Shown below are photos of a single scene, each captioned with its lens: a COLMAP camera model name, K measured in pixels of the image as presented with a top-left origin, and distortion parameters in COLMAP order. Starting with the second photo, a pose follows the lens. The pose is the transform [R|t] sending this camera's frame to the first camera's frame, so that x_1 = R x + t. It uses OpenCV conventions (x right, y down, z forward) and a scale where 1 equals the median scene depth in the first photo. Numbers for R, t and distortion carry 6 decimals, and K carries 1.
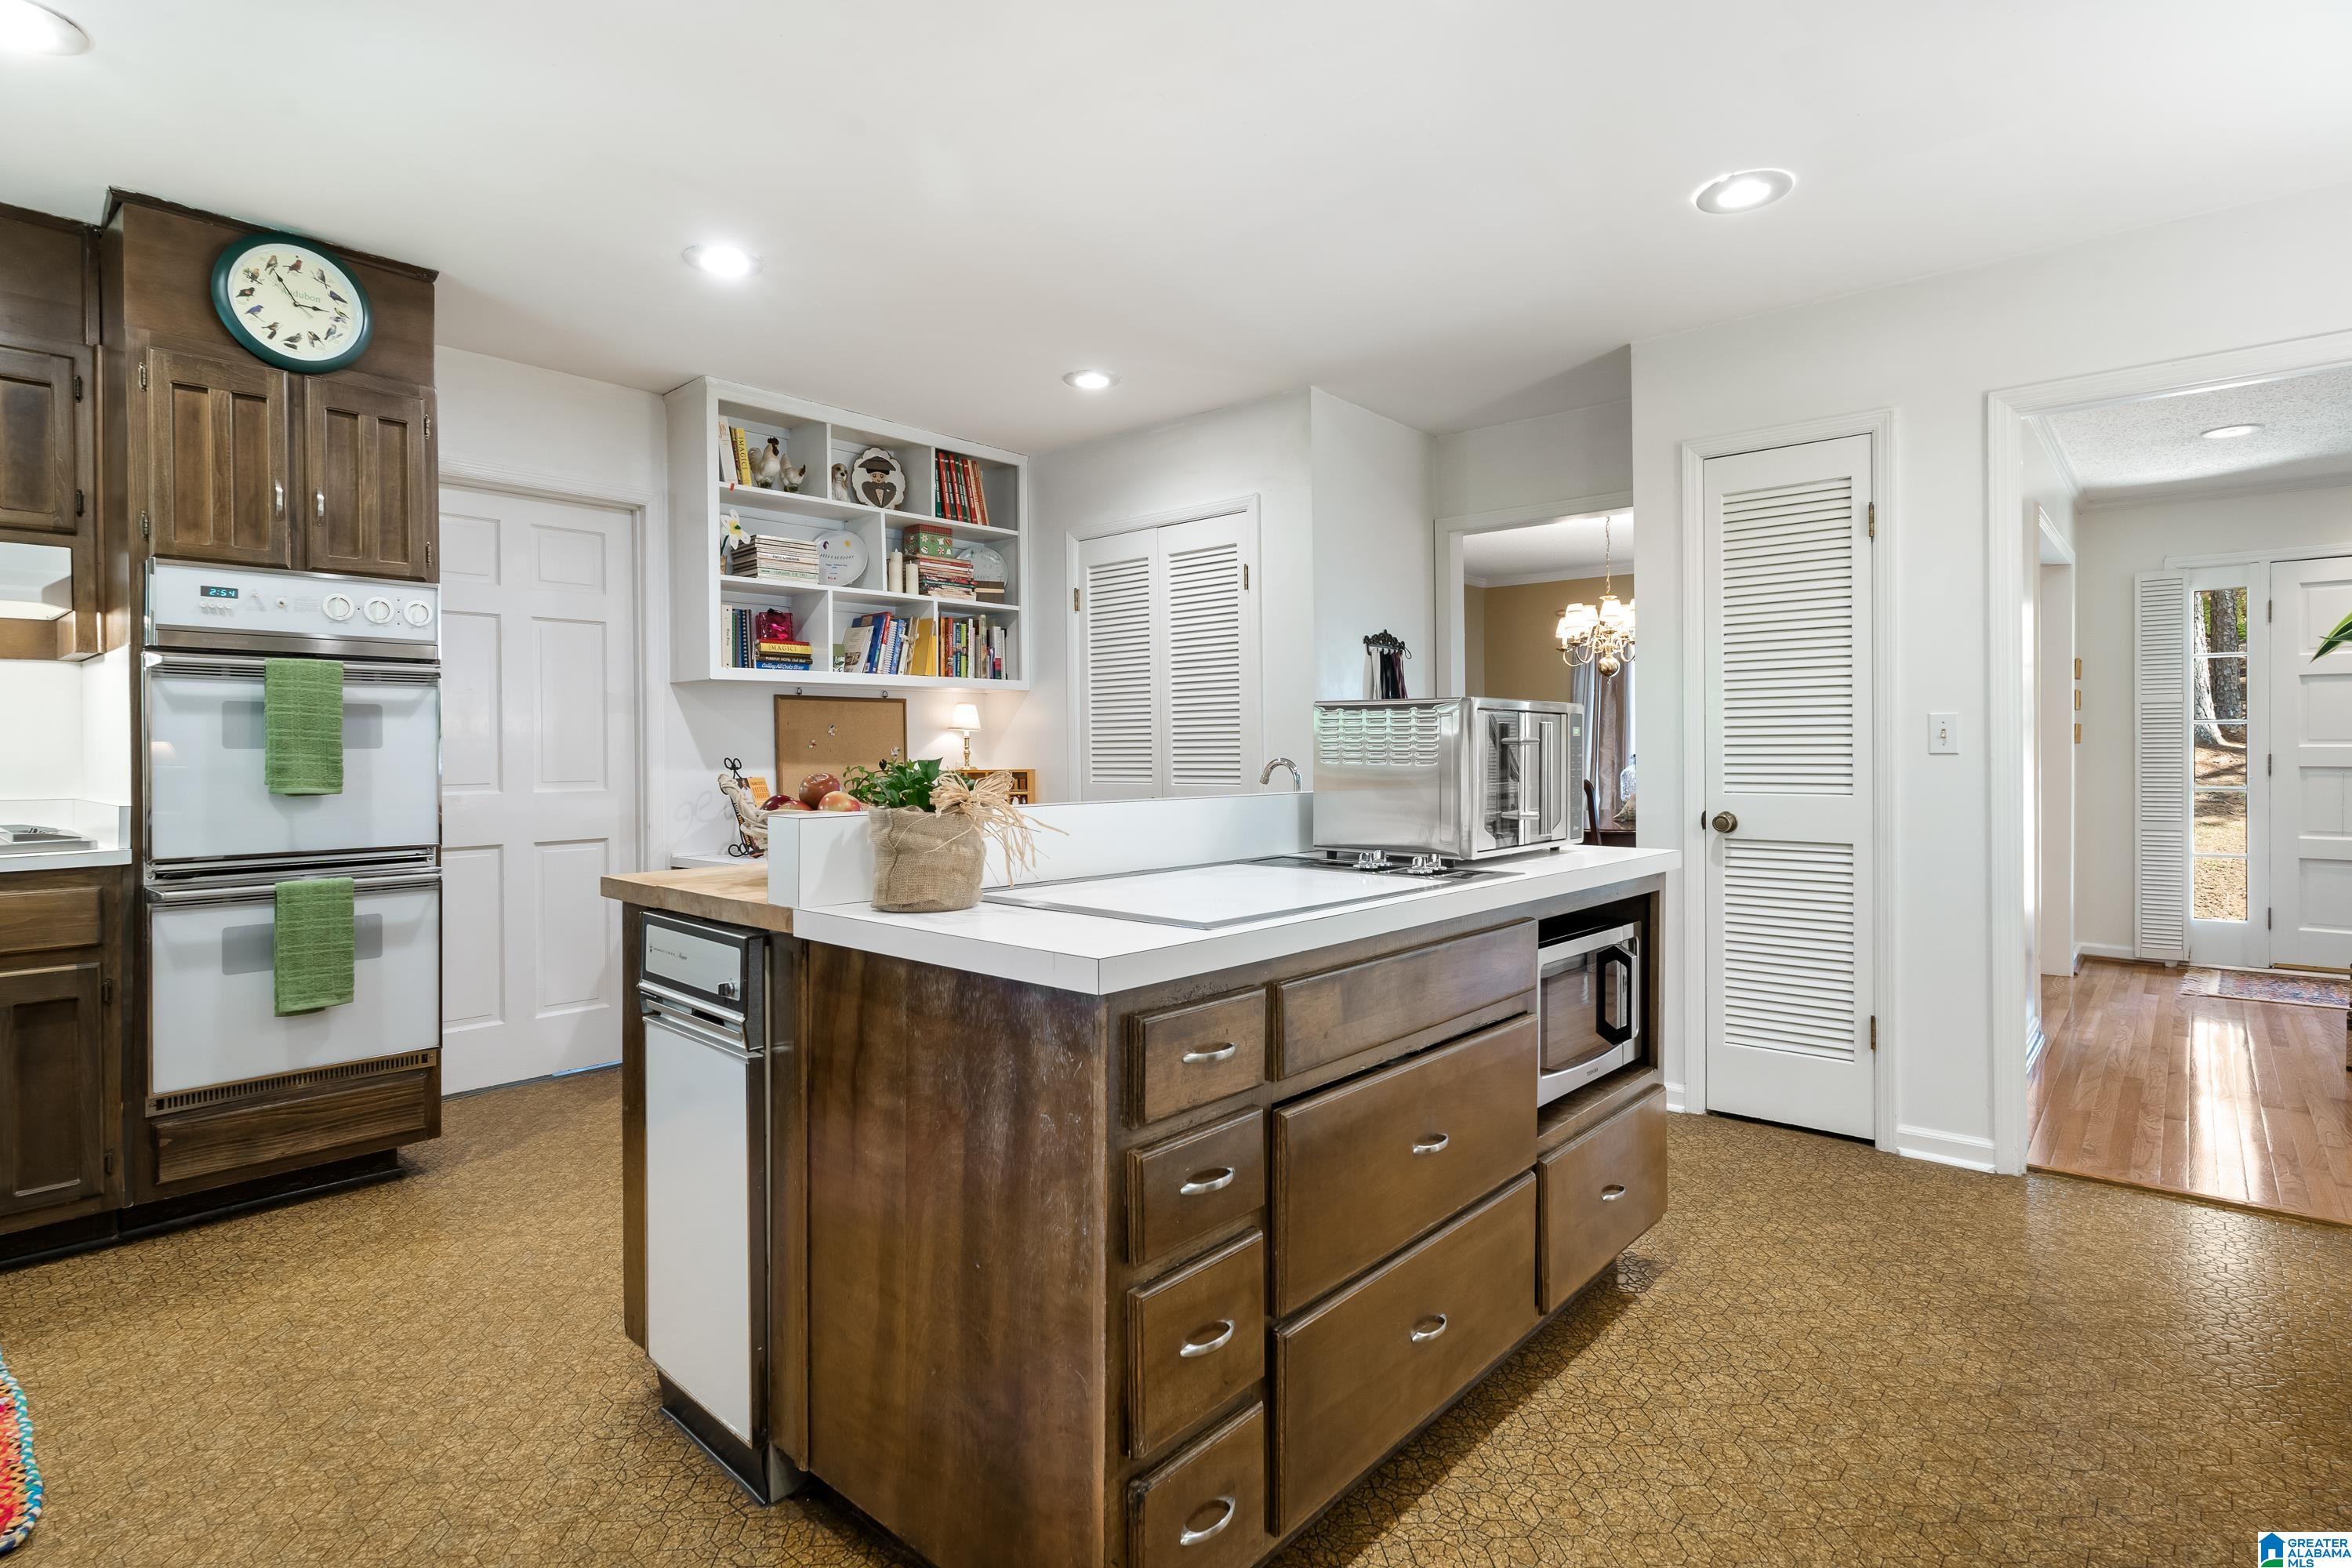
lens RADIAL K [[1174.4, 0, 1174.9], [0, 1174.4, 760.5], [0, 0, 1]] dist [-0.000068, -0.000233]
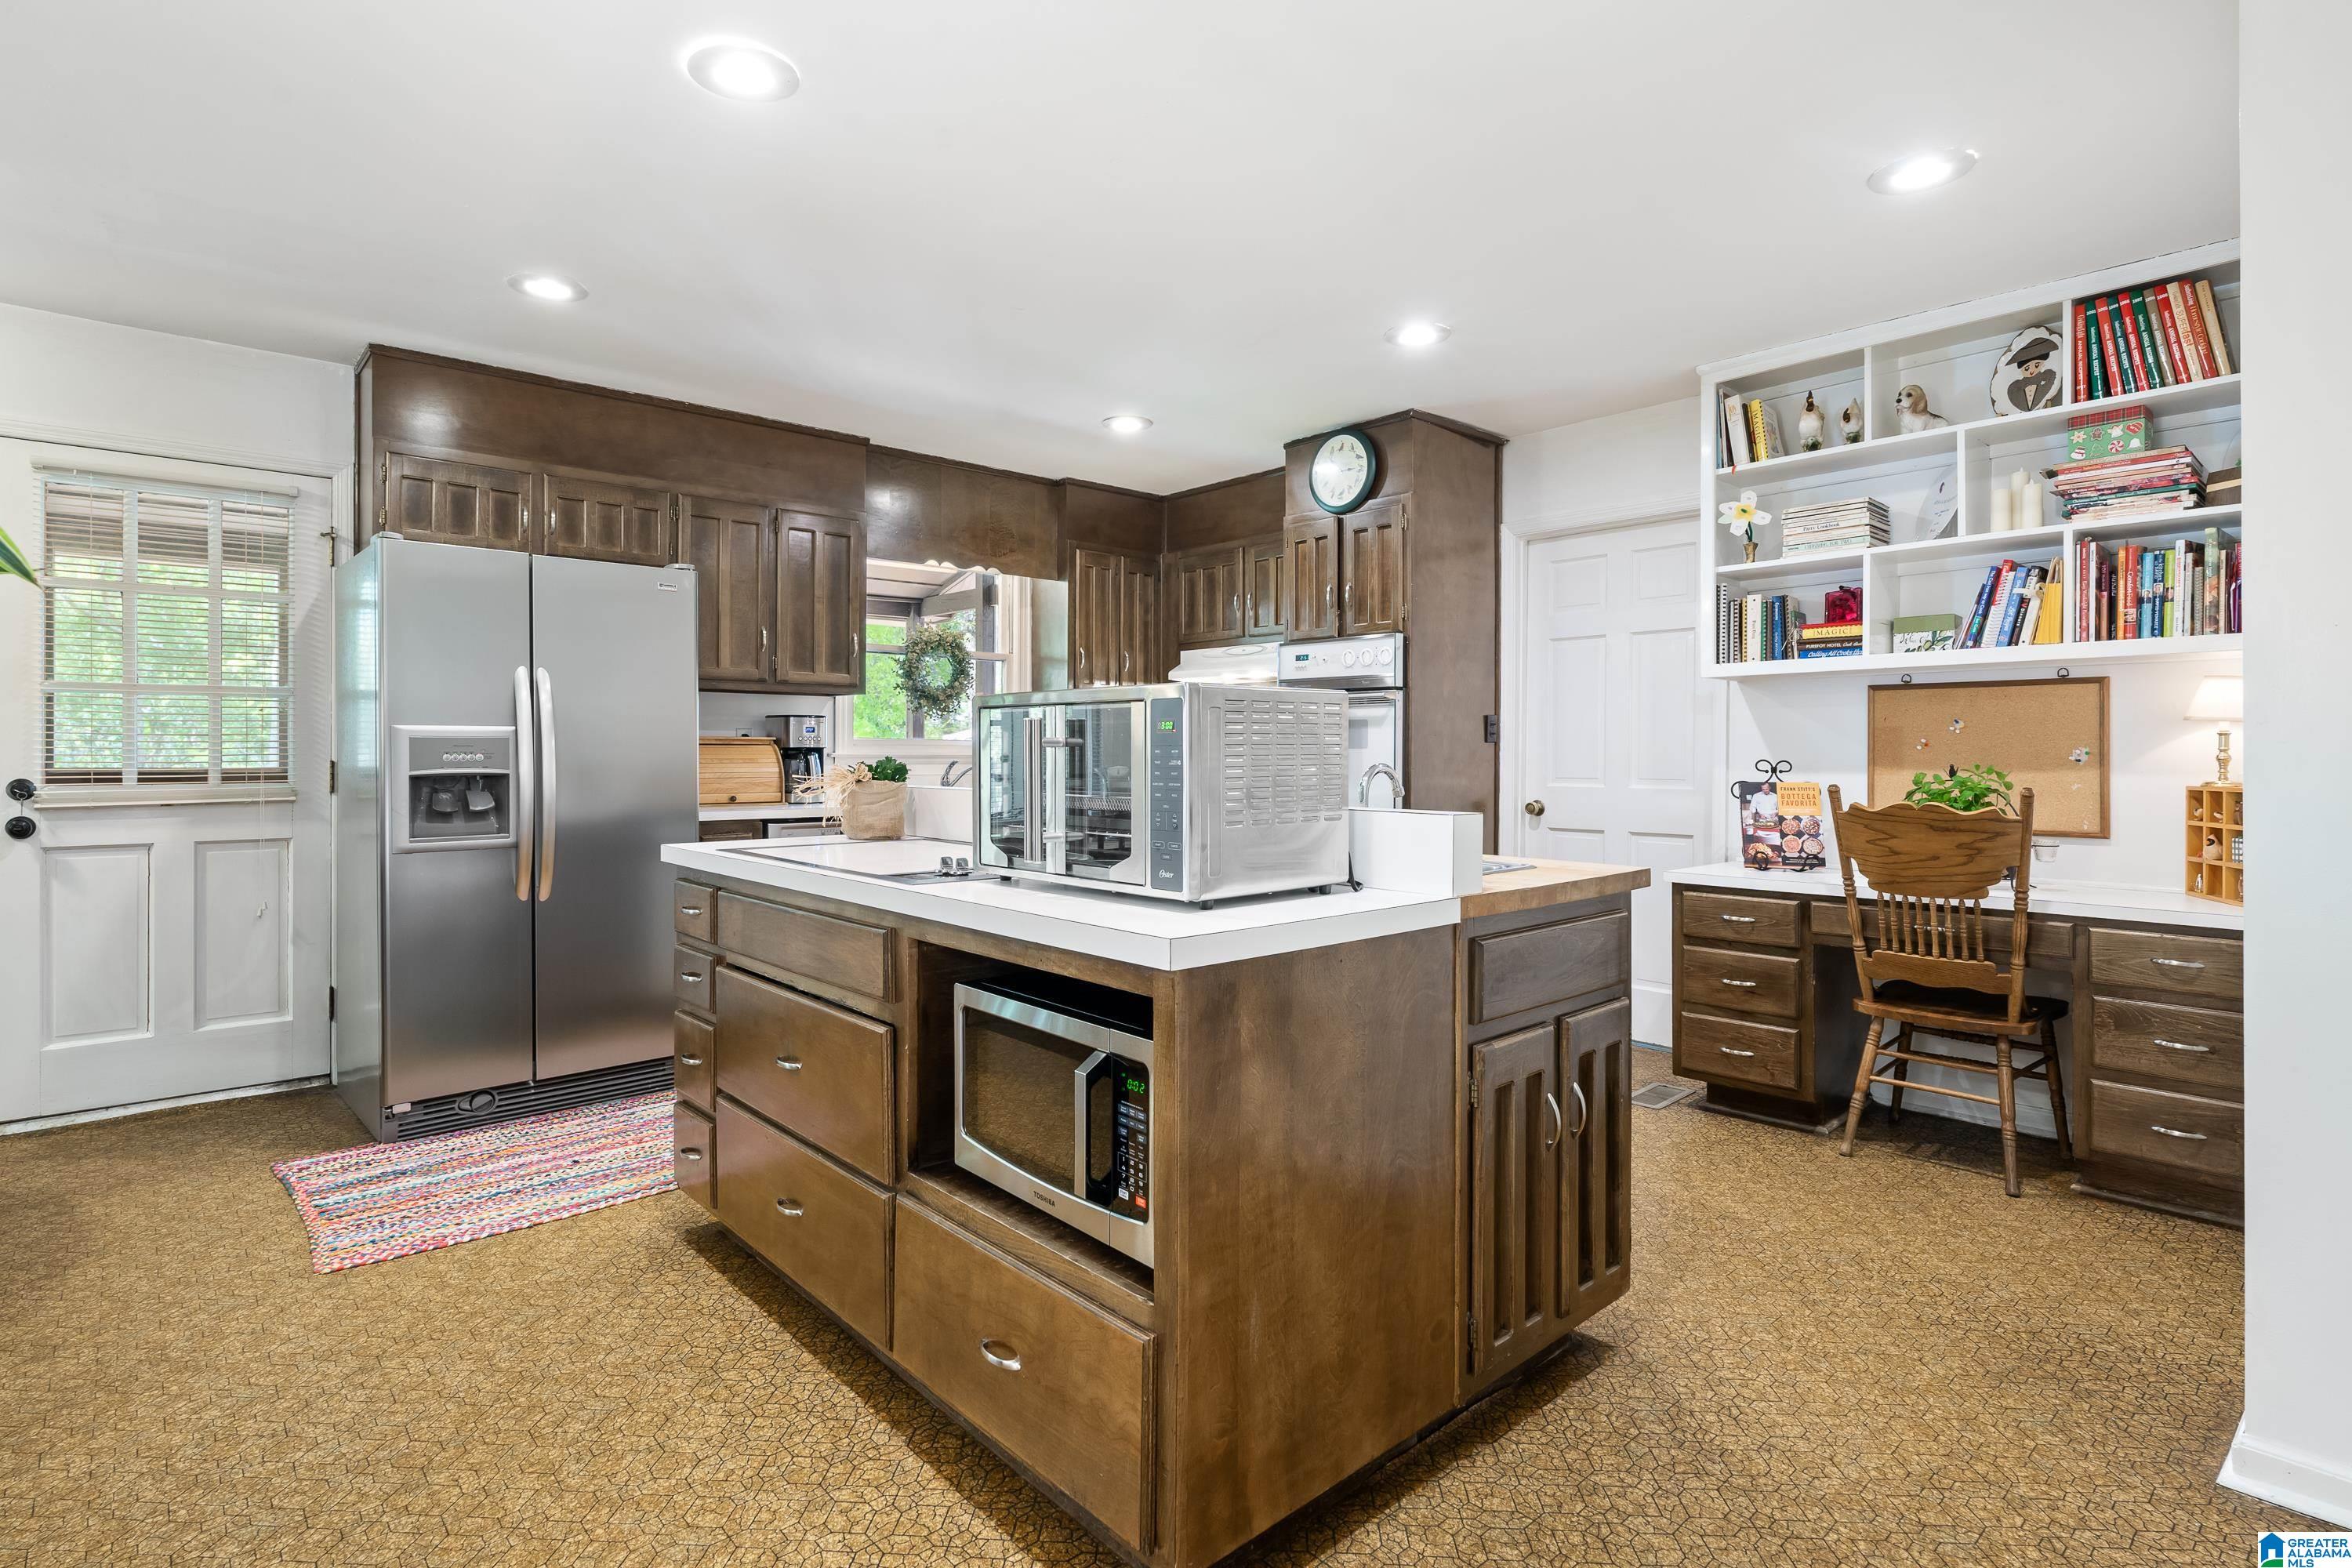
lens RADIAL K [[1162.1, 0, 1176.0], [0, 1162.1, 784.0], [0, 0, 1]] dist [0.002417, -0.000219]
pose [[-0.109625, 0.034796, -0.993364, 0.570604], [-0.010516, 0.999291, 0.036164, -0.010938], [0.993917, 0.014411, -0.109181, 0.628116]]
